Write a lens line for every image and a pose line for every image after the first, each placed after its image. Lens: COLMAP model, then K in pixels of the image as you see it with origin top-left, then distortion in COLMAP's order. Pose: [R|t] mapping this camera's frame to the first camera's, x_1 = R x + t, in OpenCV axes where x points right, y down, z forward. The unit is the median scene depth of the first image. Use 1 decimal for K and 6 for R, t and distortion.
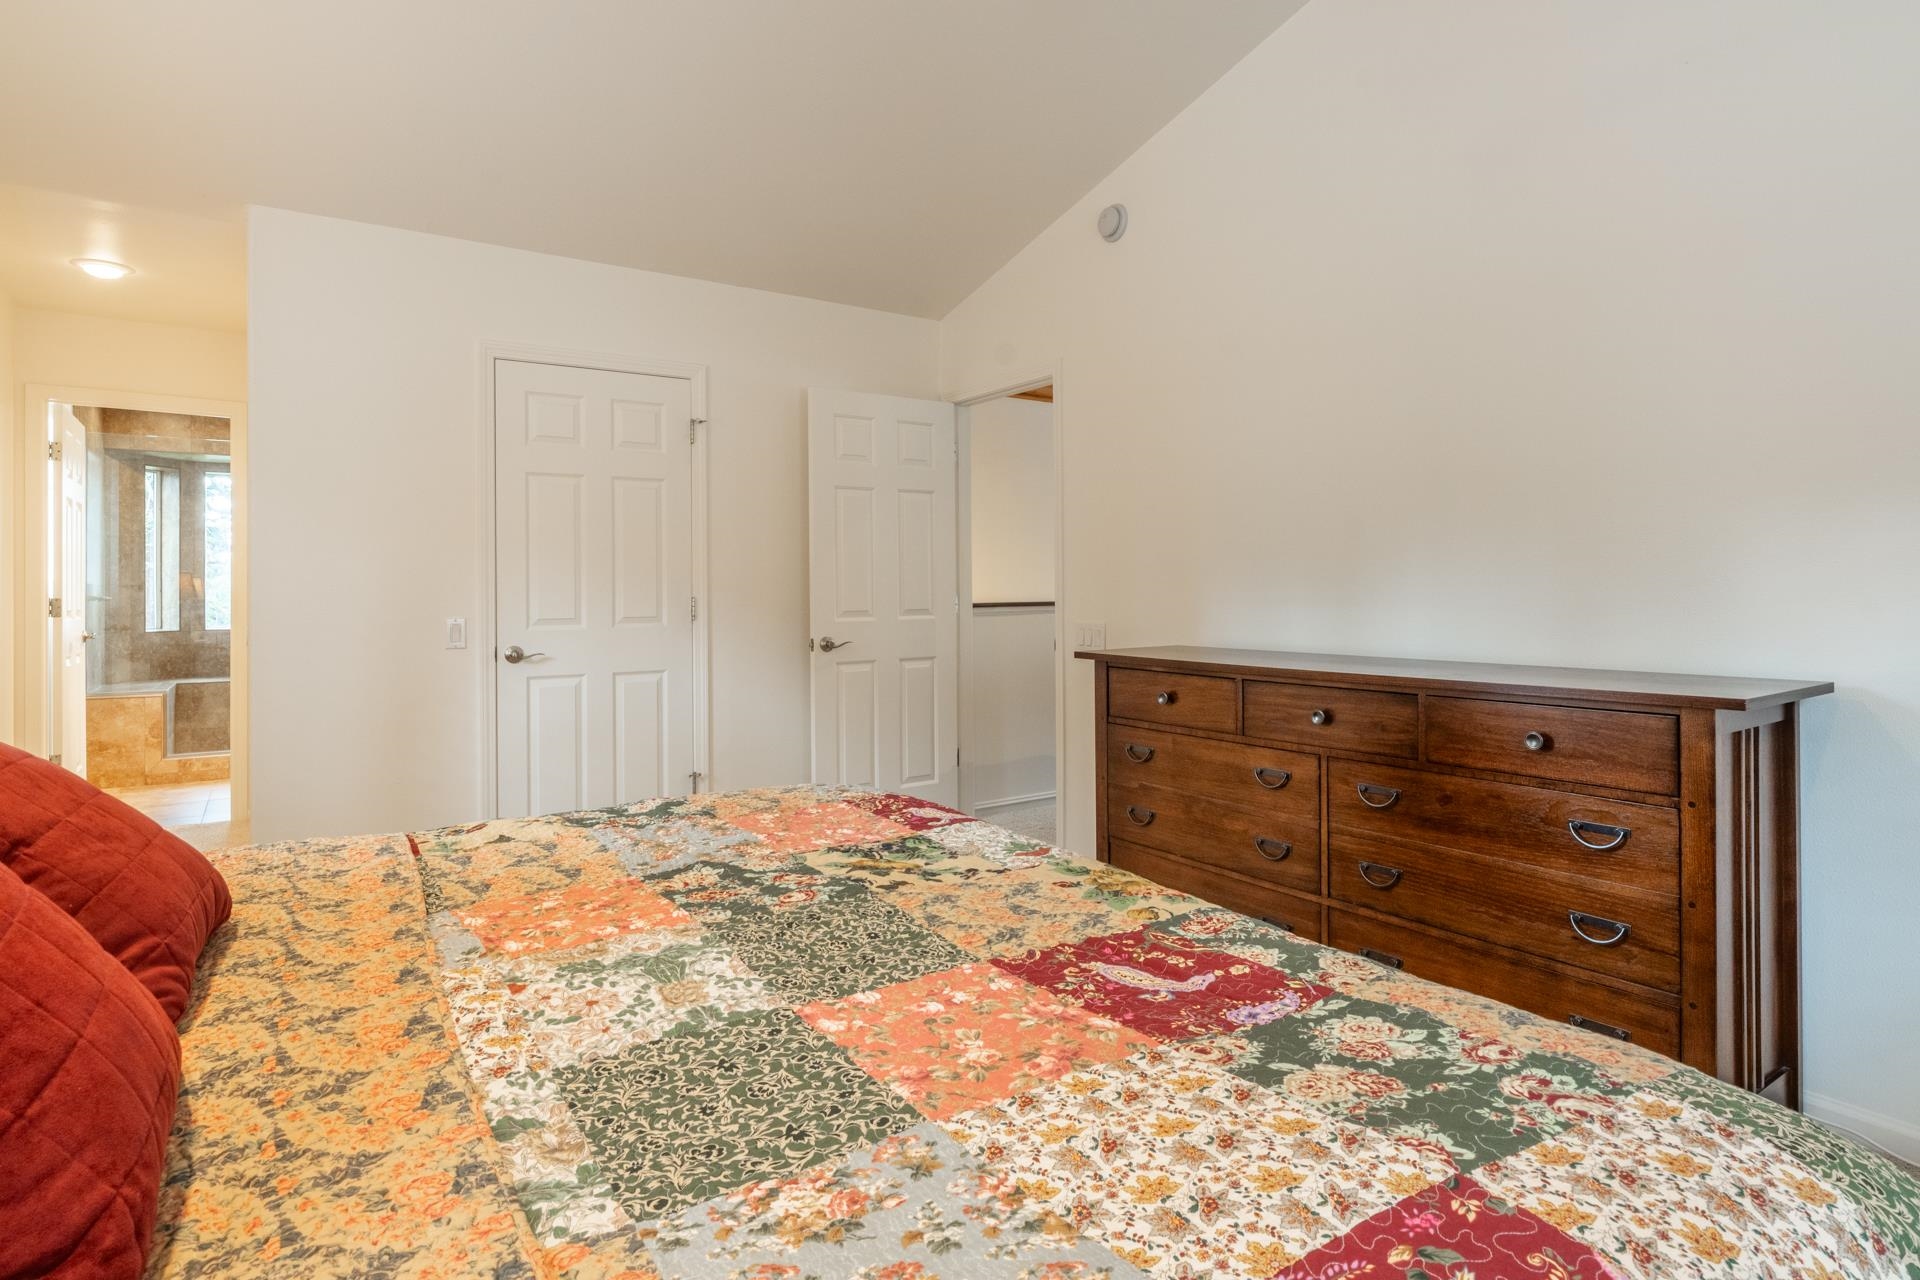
lens RADIAL K [[1016.9, 0, 912.2], [0, 1016.9, 571.6], [0, 0, 1]] dist [-0.004568, -0.001772]
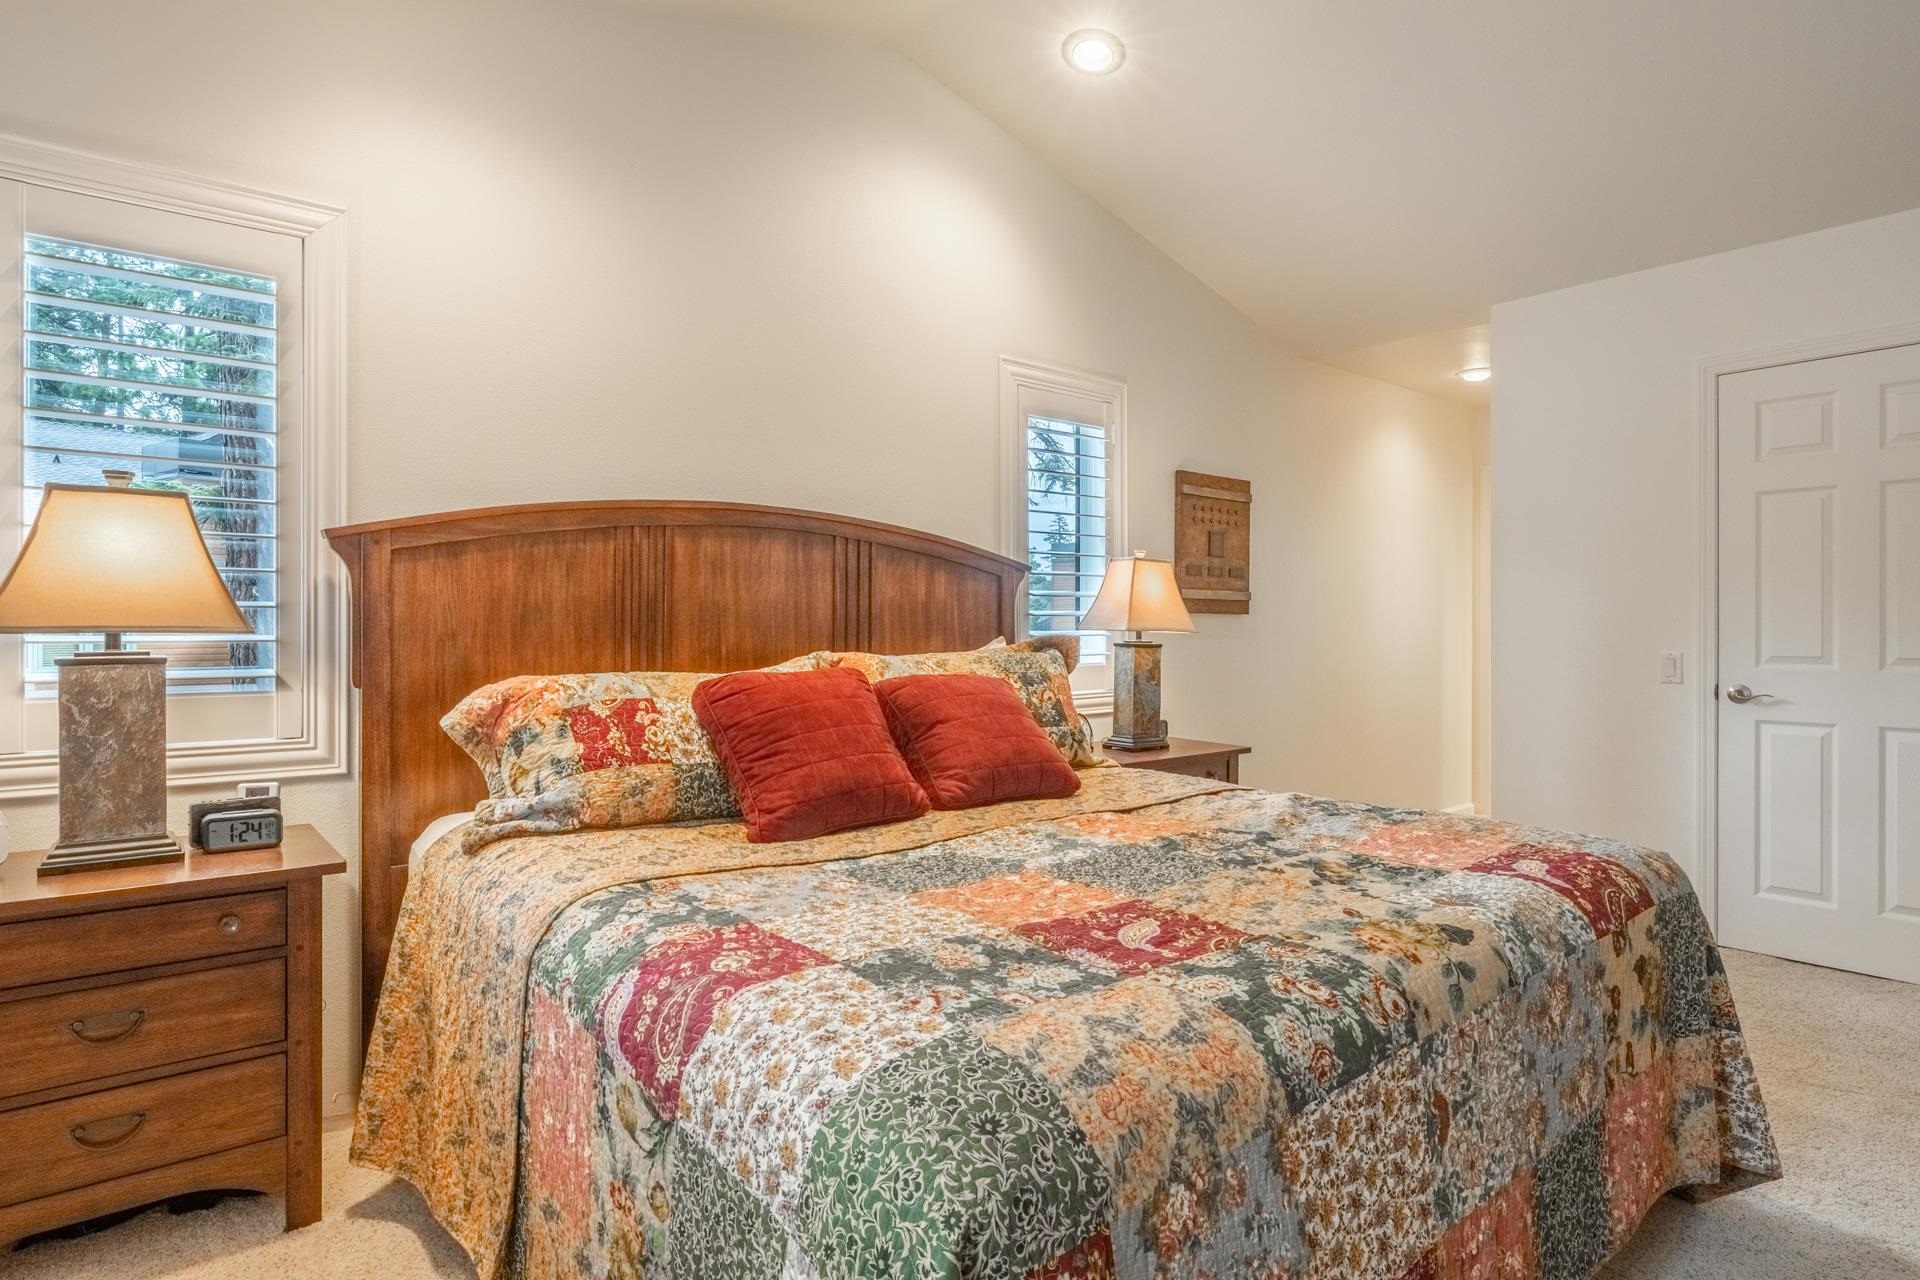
lens RADIAL K [[1016.9, 0, 956.5], [0, 1016.9, 637.4], [0, 0, 1]] dist [-0.004568, -0.001772]
pose [[0.124350, 0.013085, -0.992152, 1.581763], [0.018038, 0.999718, 0.015445, 0.013337], [0.992074, -0.019817, 0.124079, 0.693260]]
